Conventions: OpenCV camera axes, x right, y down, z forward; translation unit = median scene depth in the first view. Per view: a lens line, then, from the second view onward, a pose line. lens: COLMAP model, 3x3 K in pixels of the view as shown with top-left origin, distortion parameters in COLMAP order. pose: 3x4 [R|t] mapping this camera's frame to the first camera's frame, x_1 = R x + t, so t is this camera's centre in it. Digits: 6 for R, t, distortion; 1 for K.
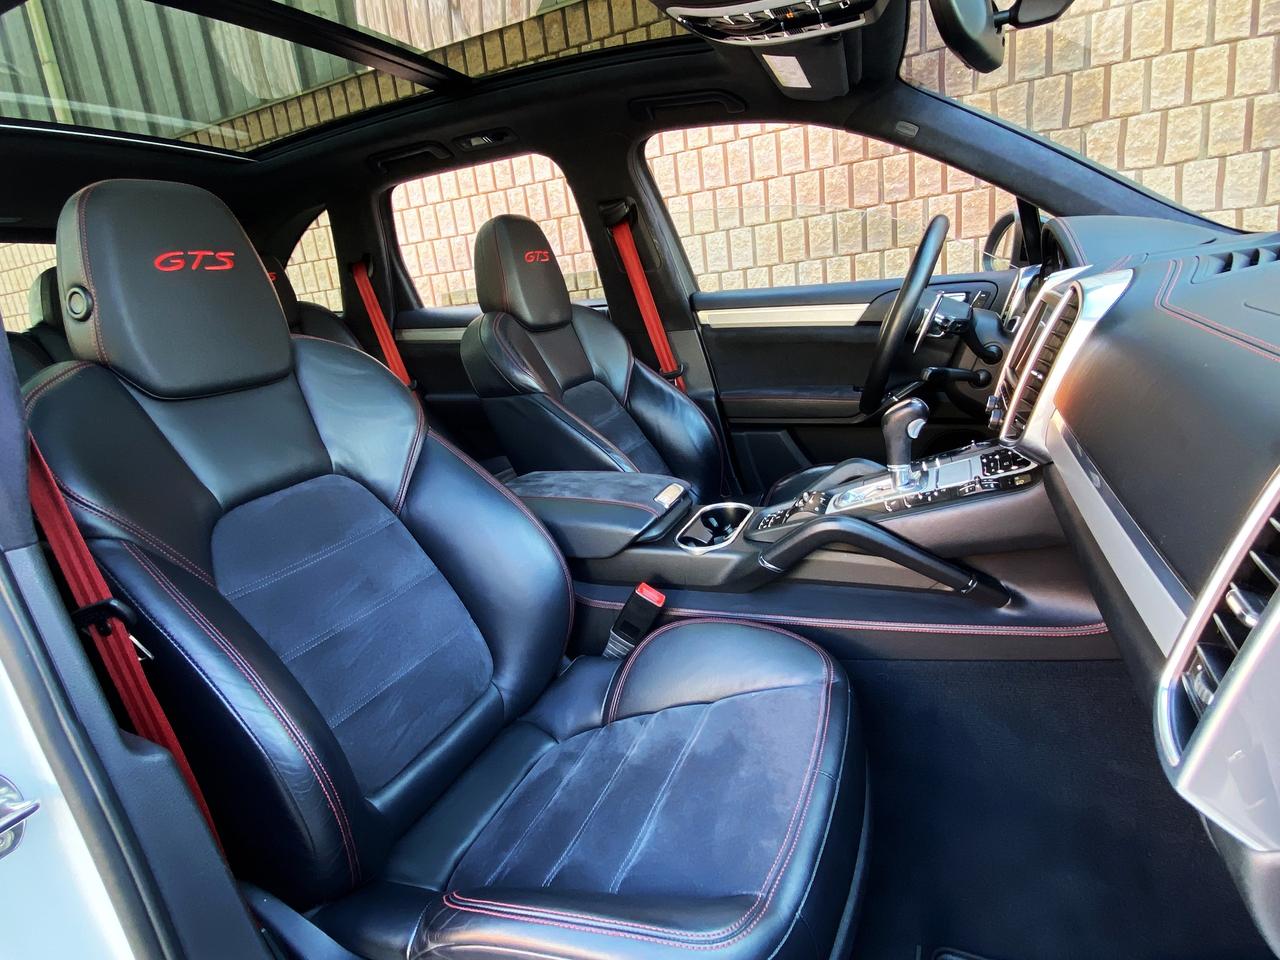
lens RADIAL K [[696.6, 0, 635.5], [0, 696.6, 480.8], [0, 0, 1]] dist [-0.022386, -0.001587]
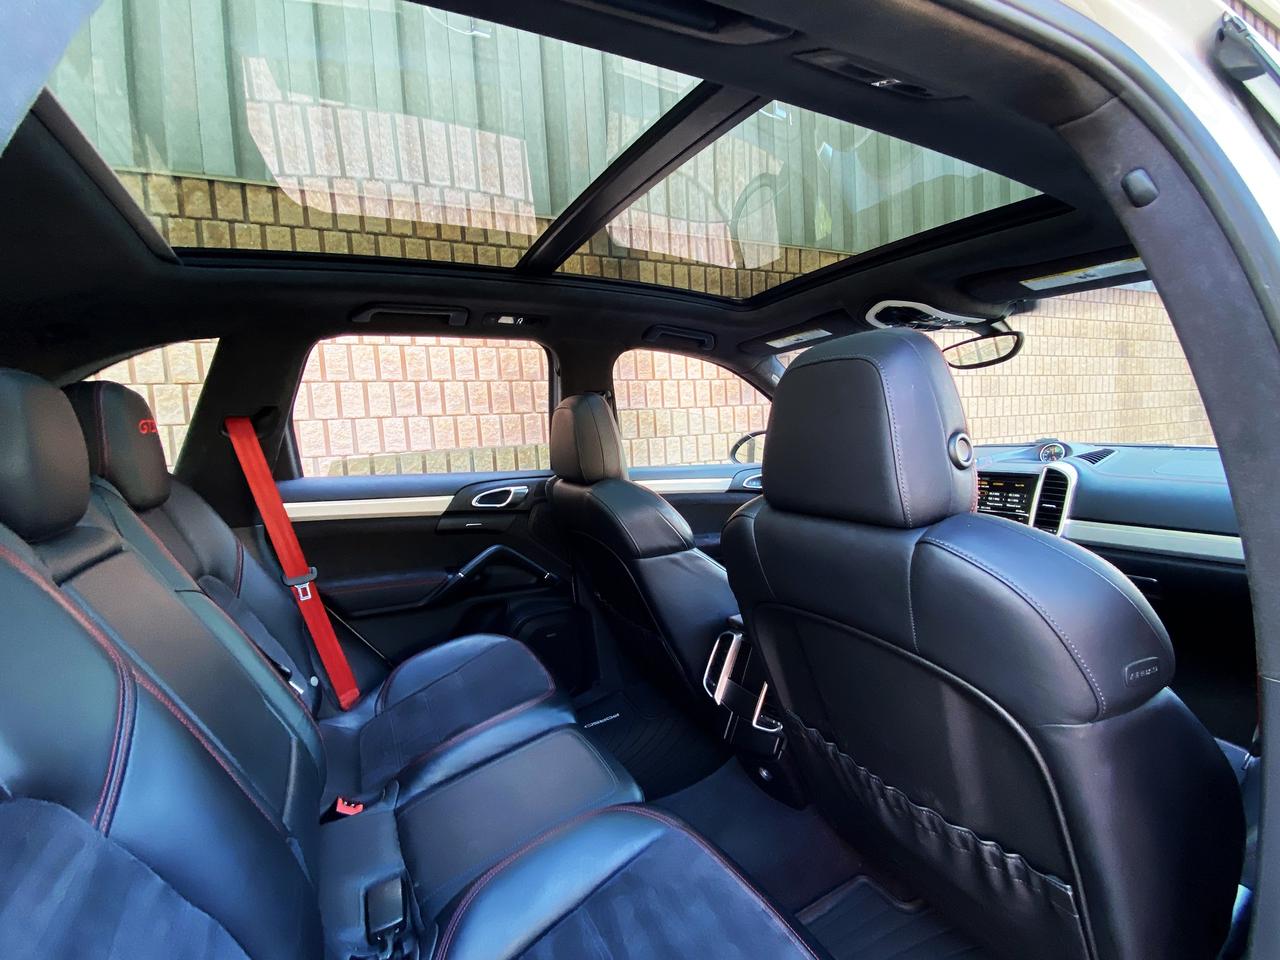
lens RADIAL K [[560.1, 0, 642.1], [0, 560.1, 479.5], [0, 0, 1]] dist [-0.003508, -0.001931]
pose [[0.636313, 0.030683, 0.770821, -0.349207], [0.170681, 0.968845, -0.179462, -0.032328], [-0.752313, 0.245758, 0.611252, 0.181367]]
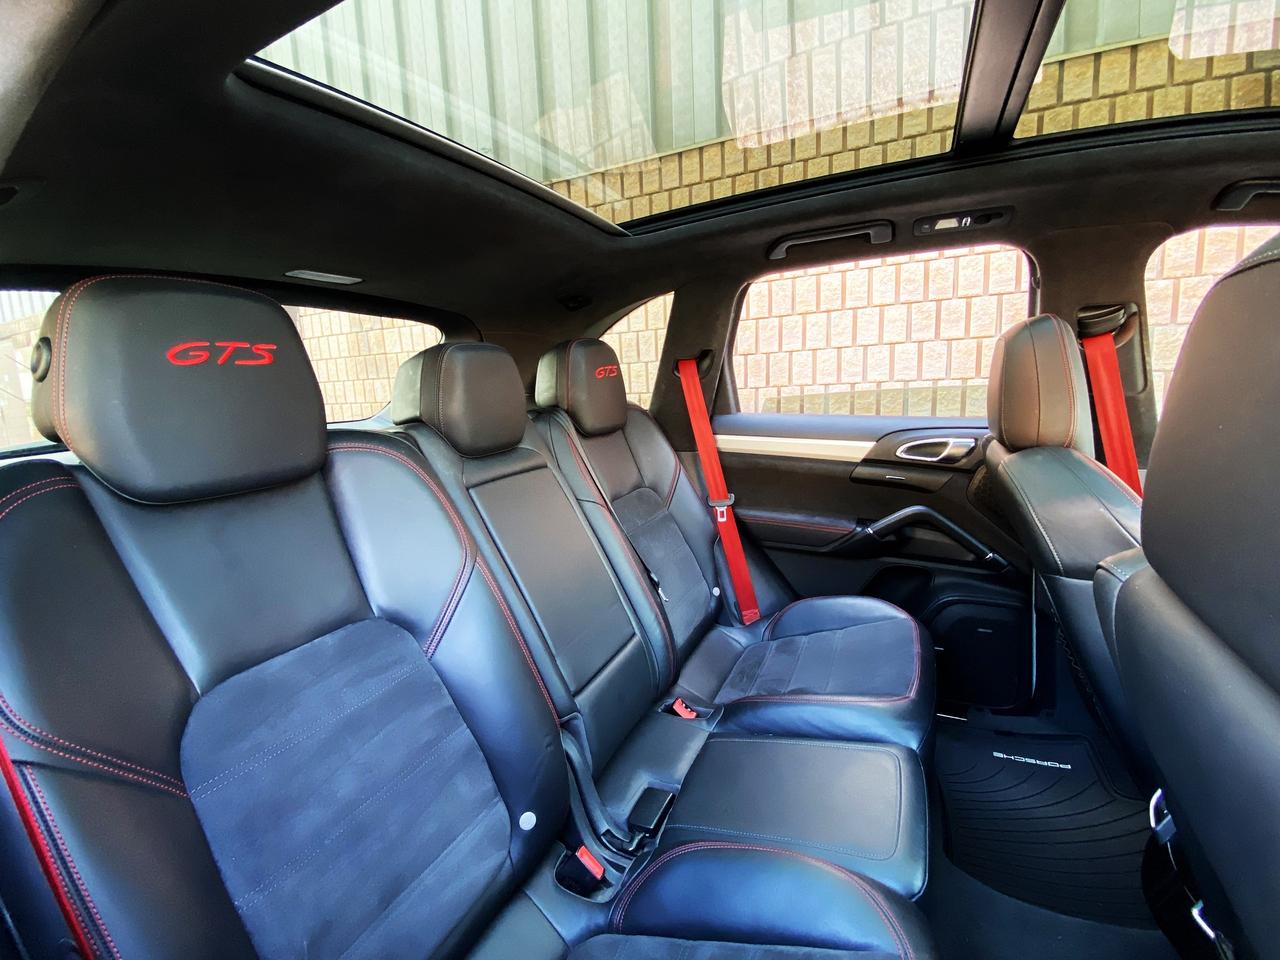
lens RADIAL K [[560.1, 0, 636.3], [0, 560.1, 479.4], [0, 0, 1]] dist [-0.003508, -0.001931]
pose [[0.994649, 0.089570, -0.051478, -0.247664], [-0.093516, 0.992383, -0.080190, -0.051444], [0.043904, 0.084575, 0.995449, 0.170406]]
